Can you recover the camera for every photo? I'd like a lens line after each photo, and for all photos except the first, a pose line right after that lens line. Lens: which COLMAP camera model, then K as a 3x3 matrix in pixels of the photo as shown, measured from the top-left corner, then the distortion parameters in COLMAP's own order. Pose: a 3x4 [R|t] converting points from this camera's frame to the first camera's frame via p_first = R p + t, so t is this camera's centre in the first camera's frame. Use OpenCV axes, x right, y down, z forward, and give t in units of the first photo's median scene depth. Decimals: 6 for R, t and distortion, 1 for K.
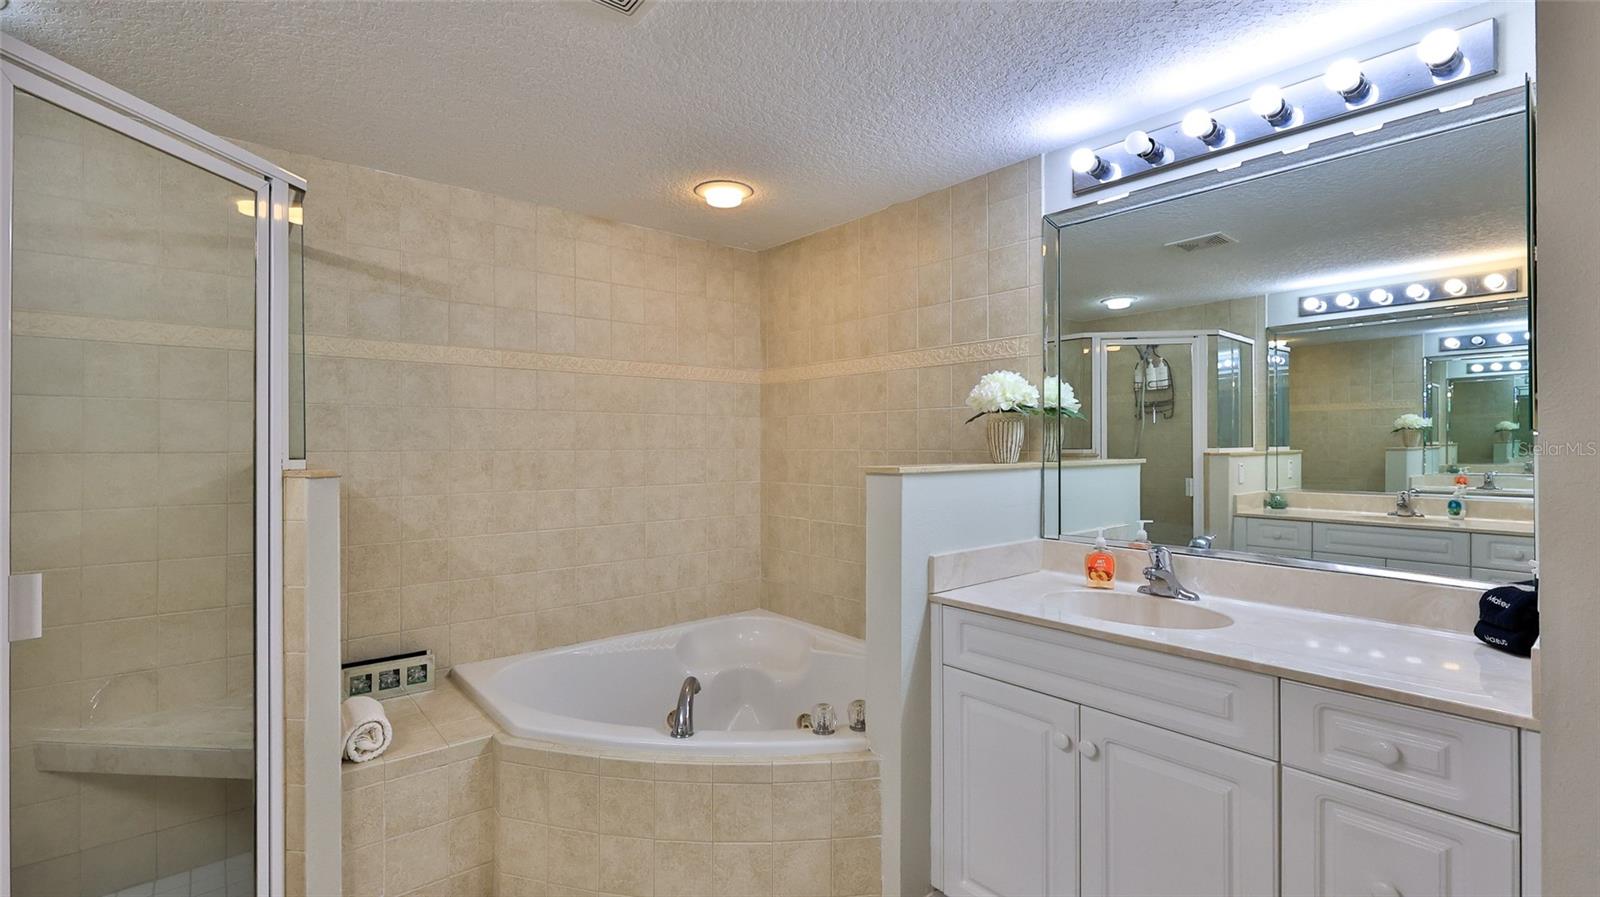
lens RADIAL K [[706.9, 0, 798.4], [0, 706.9, 441.7], [0, 0, 1]] dist [-0.003574, -0.000112]
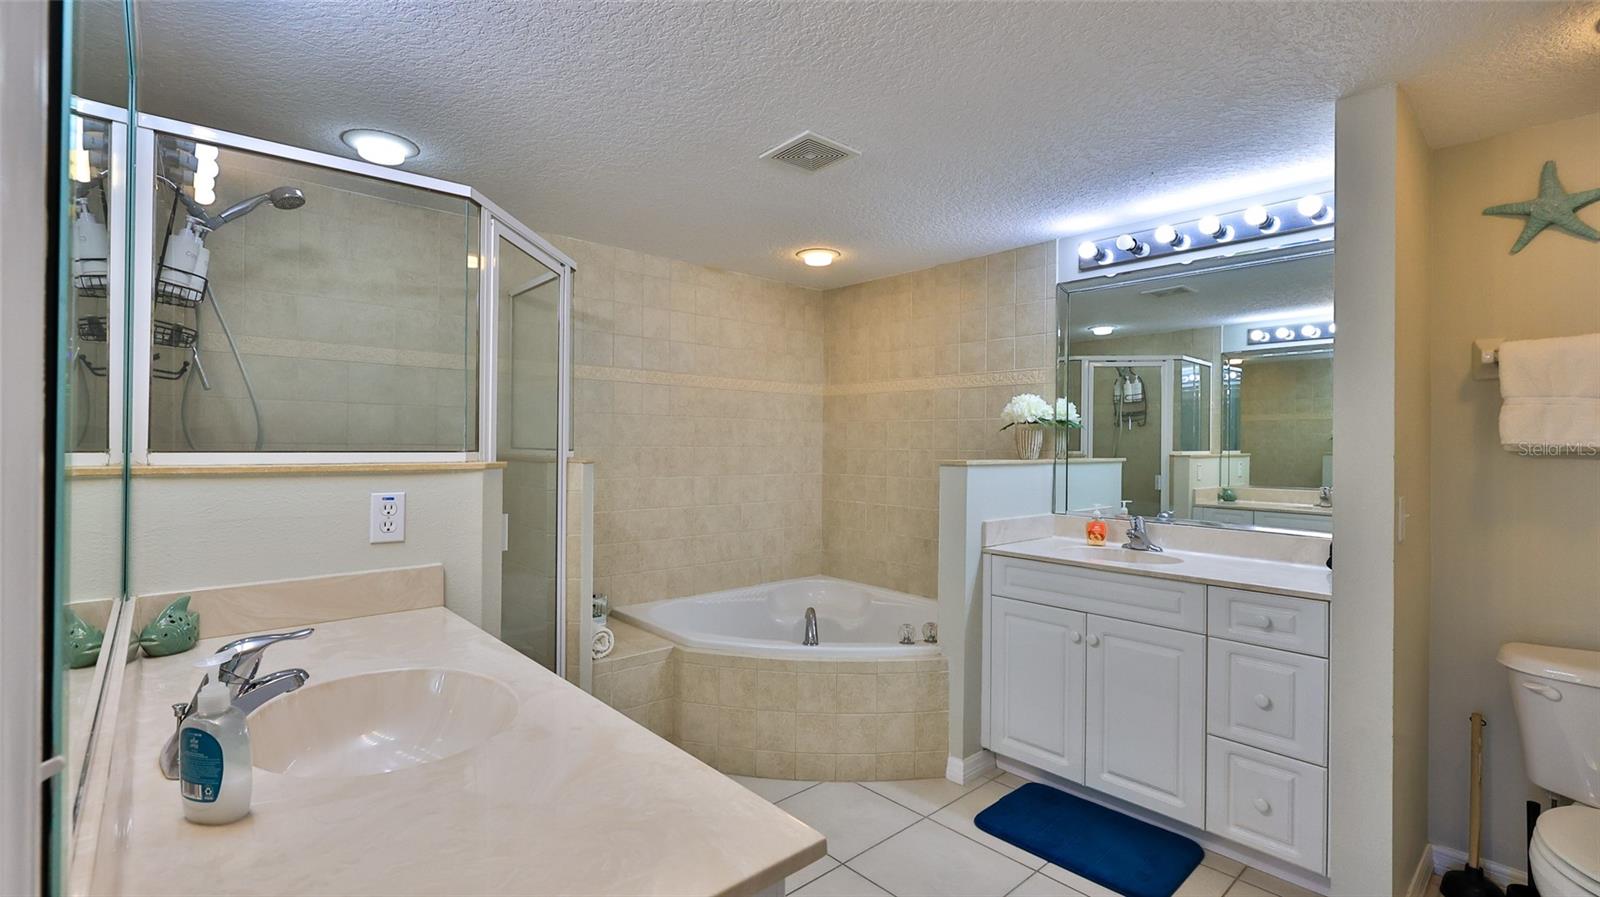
lens RADIAL K [[706.9, 0, 796.9], [0, 706.9, 441.0], [0, 0, 1]] dist [-0.003574, -0.000112]
pose [[0.999436, 0.012003, 0.031352, -0.194404], [-0.012011, 0.999928, 0.000056, -0.001080], [-0.031349, -0.000433, 0.999508, -0.356939]]
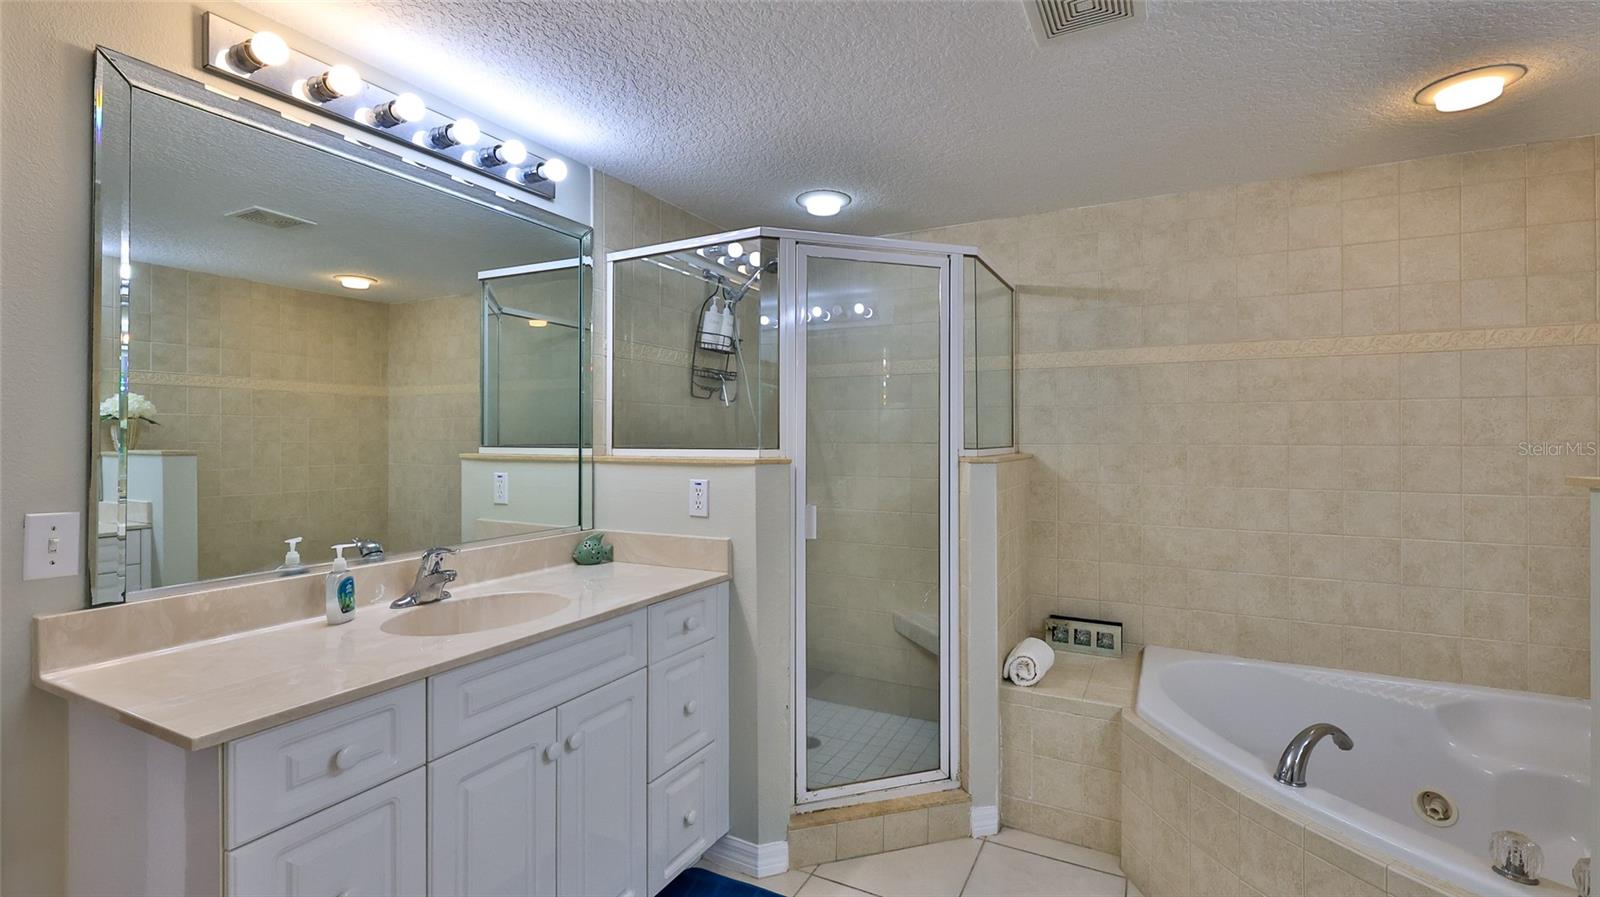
lens RADIAL K [[706.9, 0, 789.5], [0, 706.9, 436.9], [0, 0, 1]] dist [-0.003574, -0.000112]
pose [[0.369539, 0.001092, -0.929215, 0.320357], [0.003068, 0.999992, 0.002395, -0.002952], [0.929210, -0.003736, 0.369533, 0.103278]]
